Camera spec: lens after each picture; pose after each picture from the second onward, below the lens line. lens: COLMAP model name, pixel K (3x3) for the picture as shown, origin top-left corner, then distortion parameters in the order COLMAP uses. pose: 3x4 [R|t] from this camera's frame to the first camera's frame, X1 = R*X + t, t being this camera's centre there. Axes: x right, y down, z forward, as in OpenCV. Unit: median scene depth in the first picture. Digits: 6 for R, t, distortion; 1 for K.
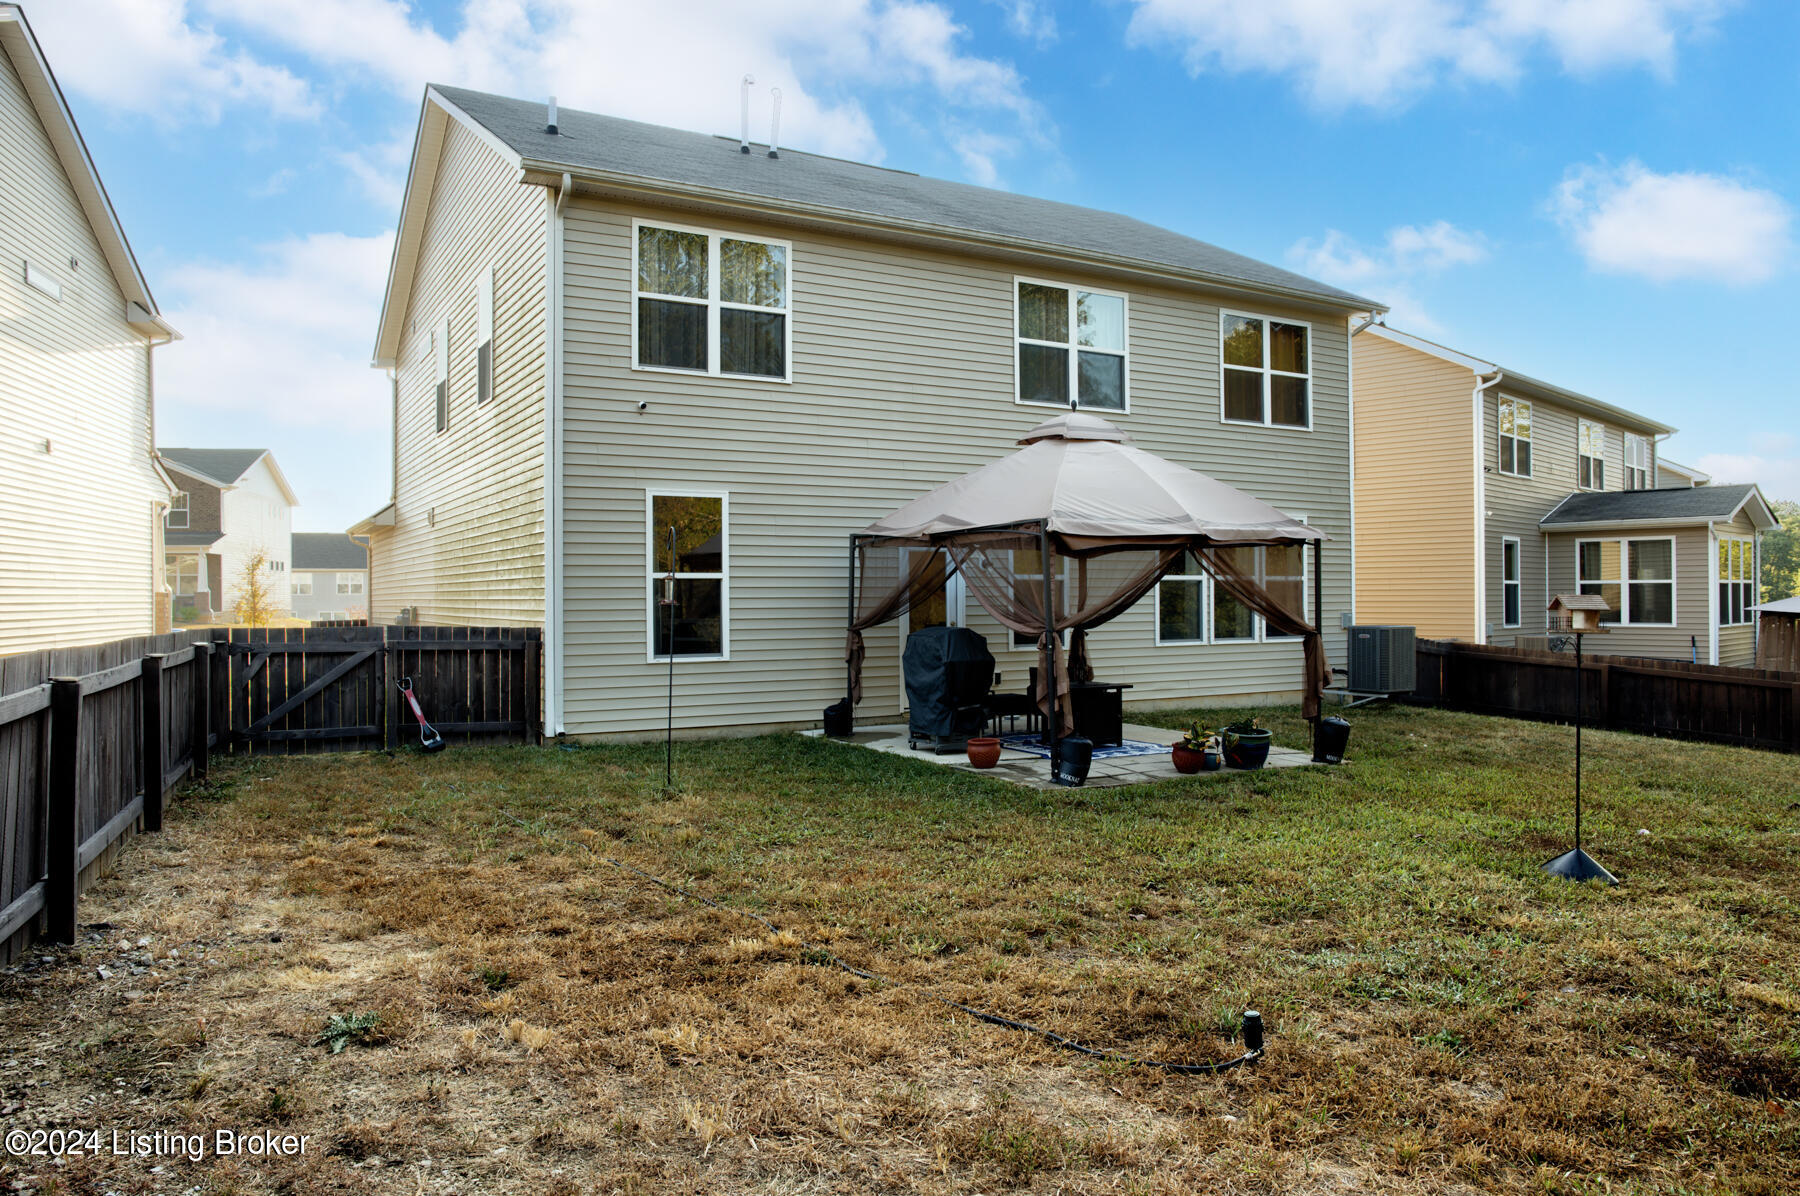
lens RADIAL K [[1231.5, 0, 885.7], [0, 1231.5, 596.5], [0, 0, 1]] dist [-0.069621, 0.070781]
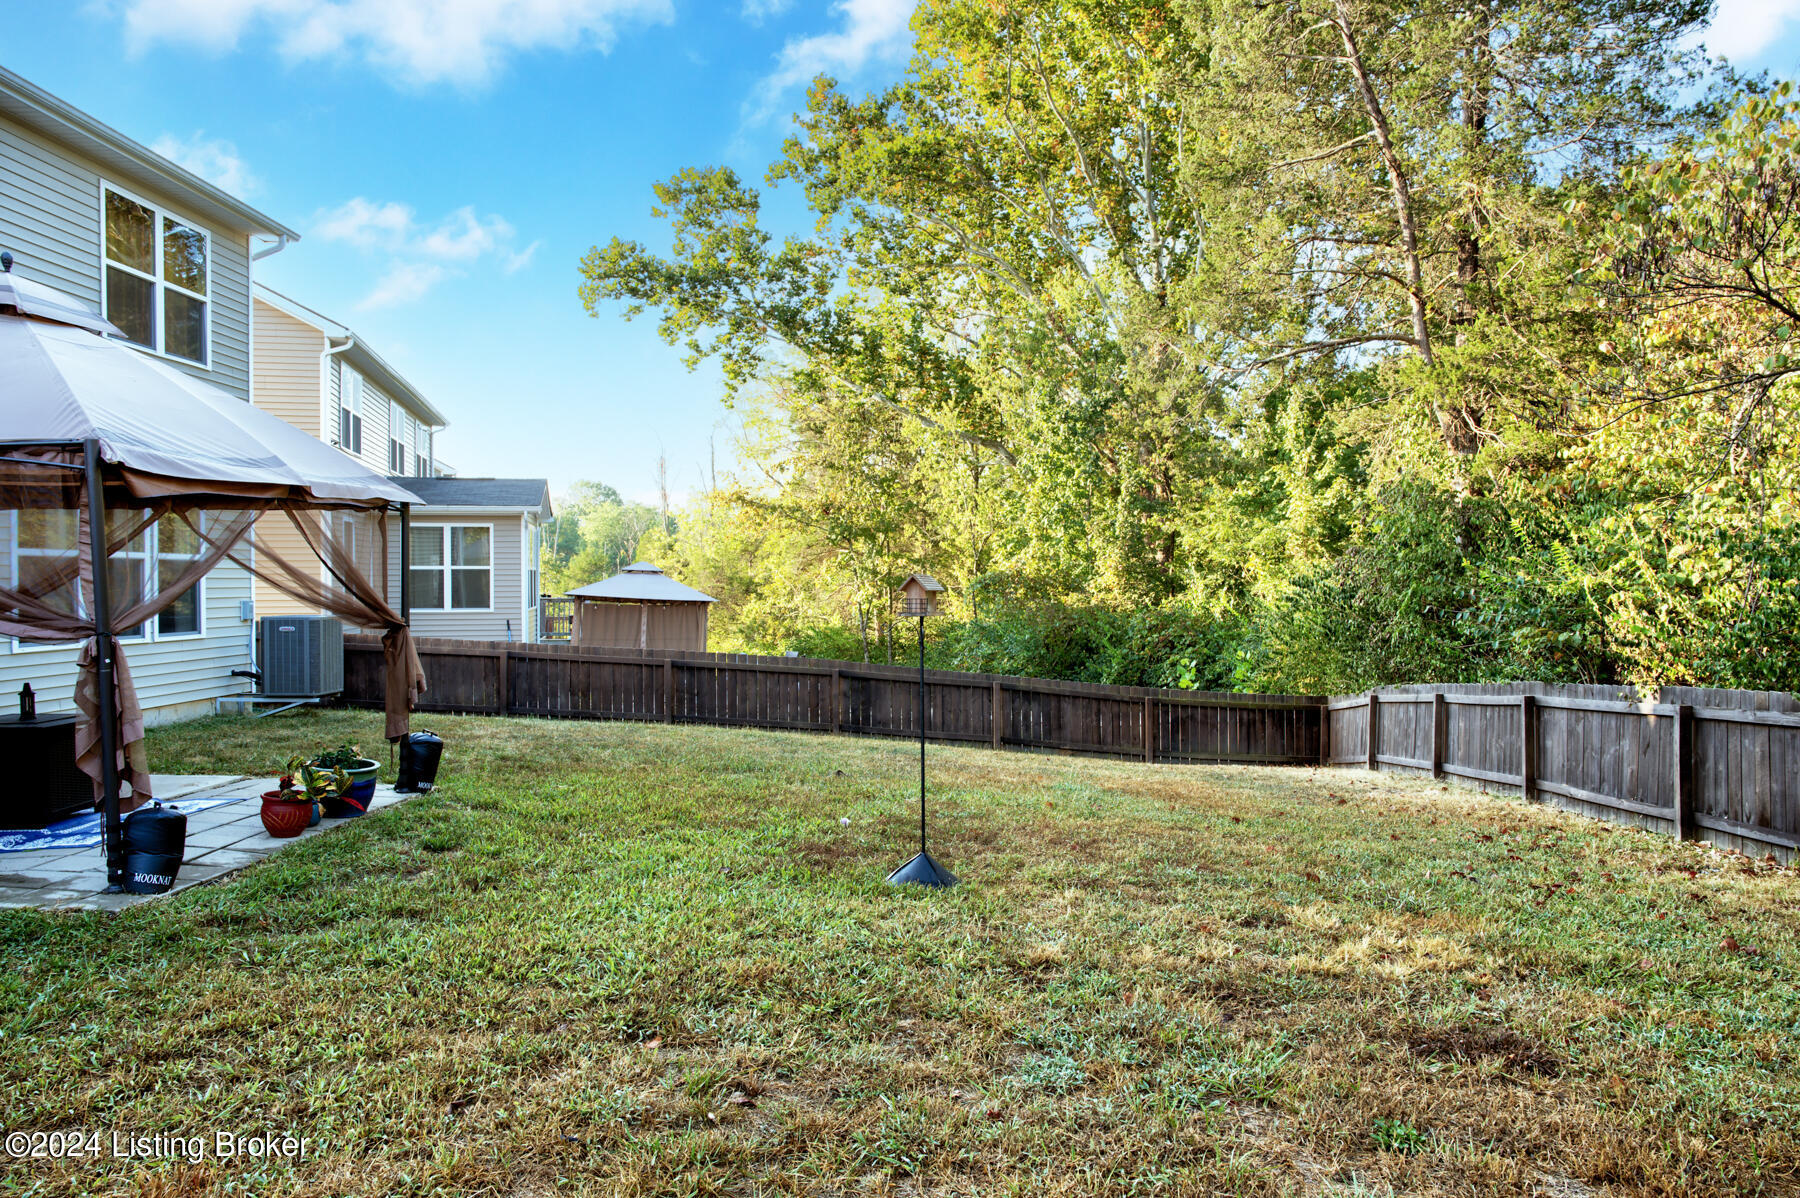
lens RADIAL K [[1231.5, 0, 869.1], [0, 1231.5, 598.7], [0, 0, 1]] dist [-0.069621, 0.070781]
pose [[0.516545, -0.009413, 0.856208, -0.103618], [-0.000268, 0.999938, 0.011155, 0.002926], [-0.856260, -0.005992, 0.516510, 0.237934]]
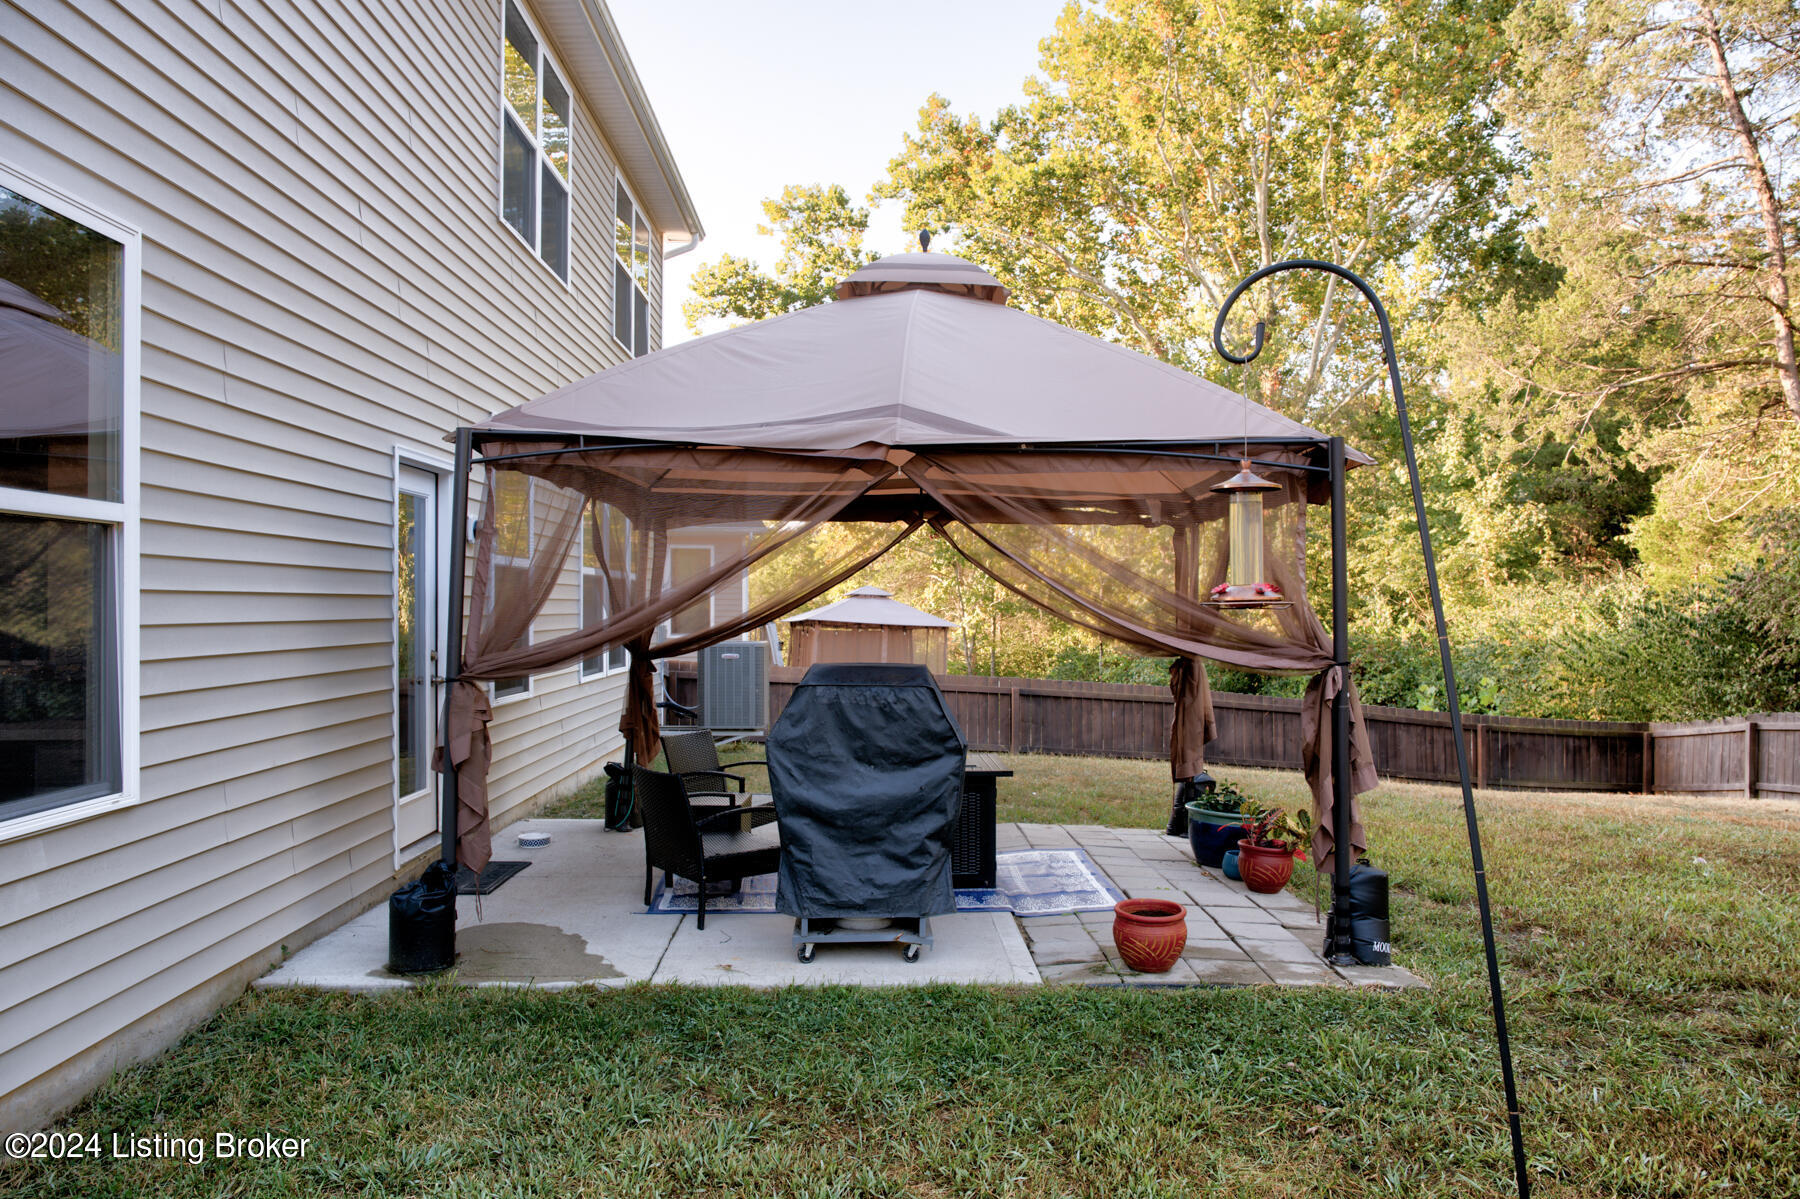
lens RADIAL K [[1231.5, 0, 887.1], [0, 1231.5, 601.8], [0, 0, 1]] dist [-0.069621, 0.070781]
pose [[0.474274, 0.007372, 0.880346, -0.211340], [-0.002082, 0.999972, -0.007252, 0.003973], [-0.880375, 0.001607, 0.474276, 0.503480]]
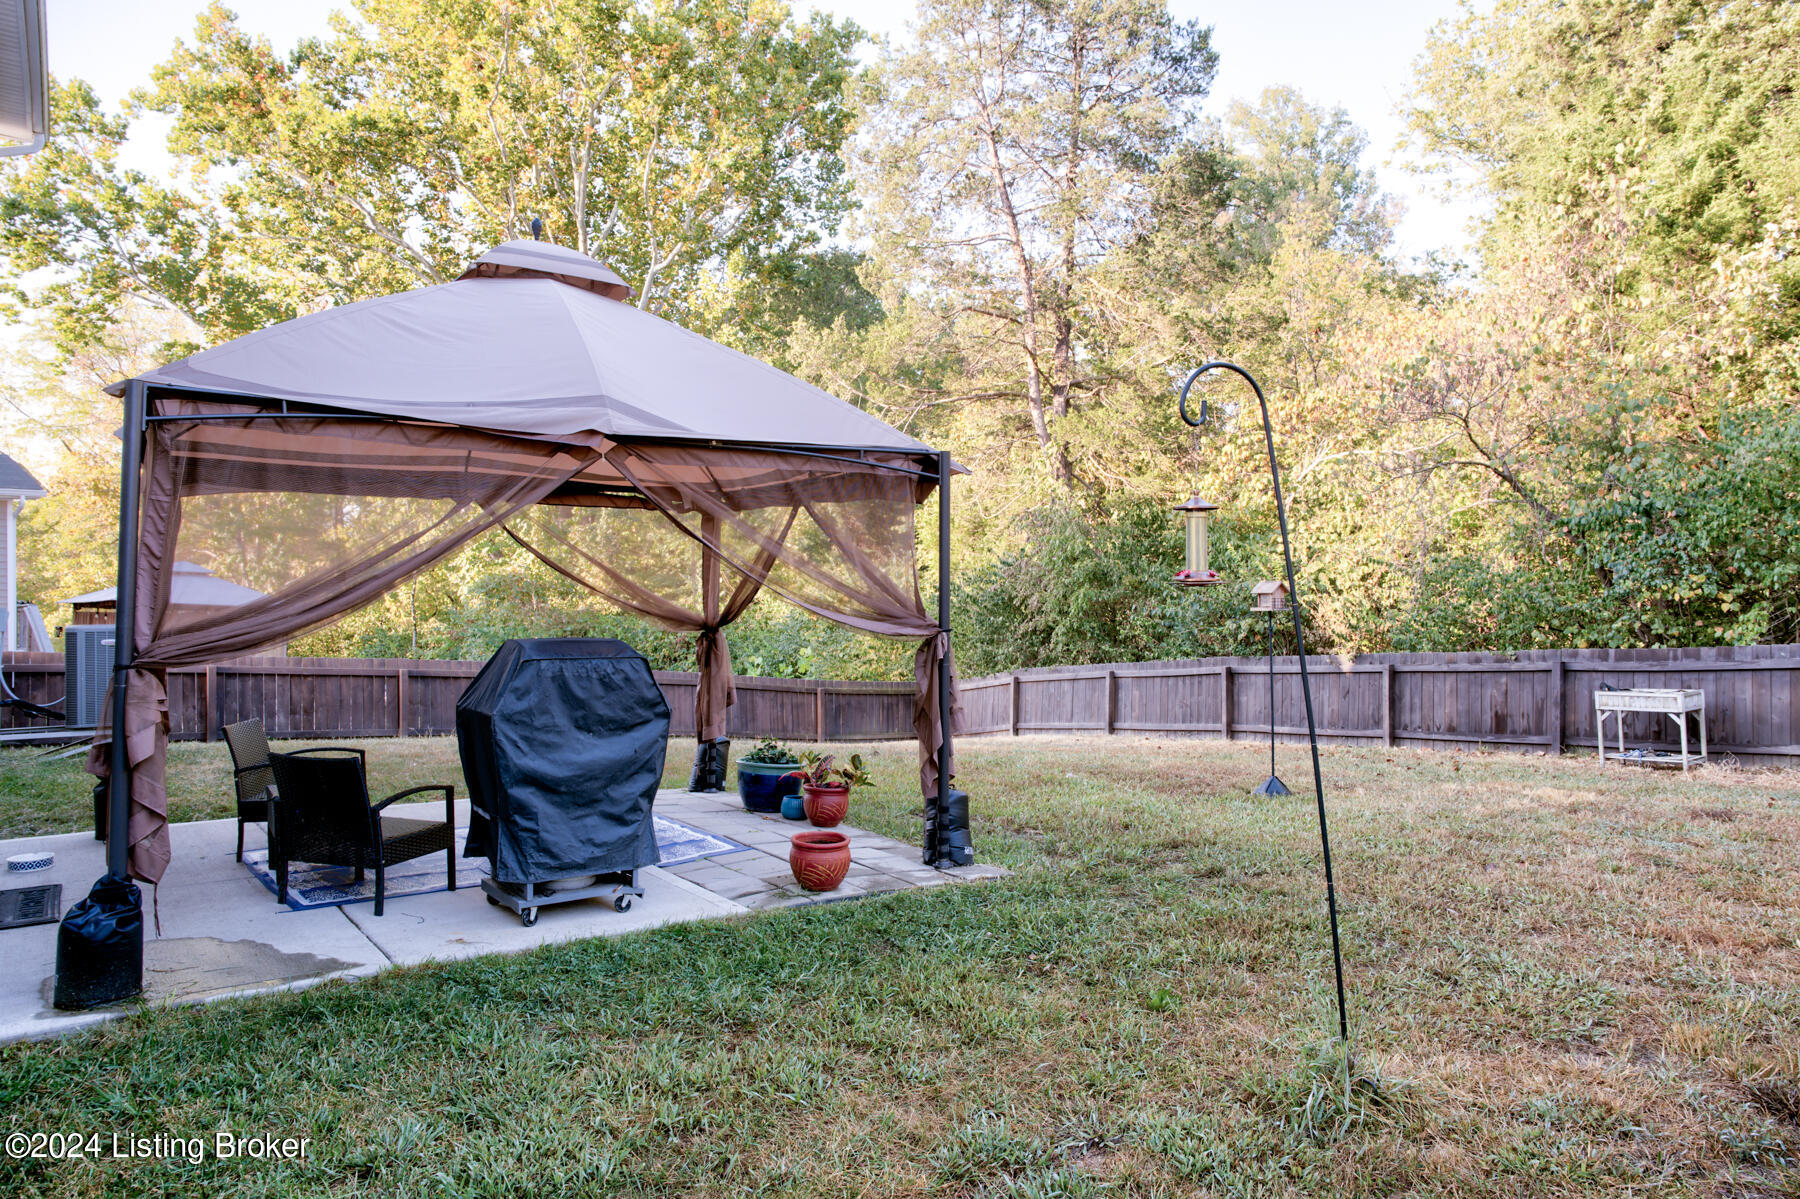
lens RADIAL K [[1231.5, 0, 896.9], [0, 1231.5, 596.9], [0, 0, 1]] dist [-0.069621, 0.070781]
pose [[-0.095559, -0.004960, 0.995411, -0.262065], [-0.001451, 0.999987, 0.004843, 0.004454], [-0.995423, -0.000981, -0.095565, 0.581200]]
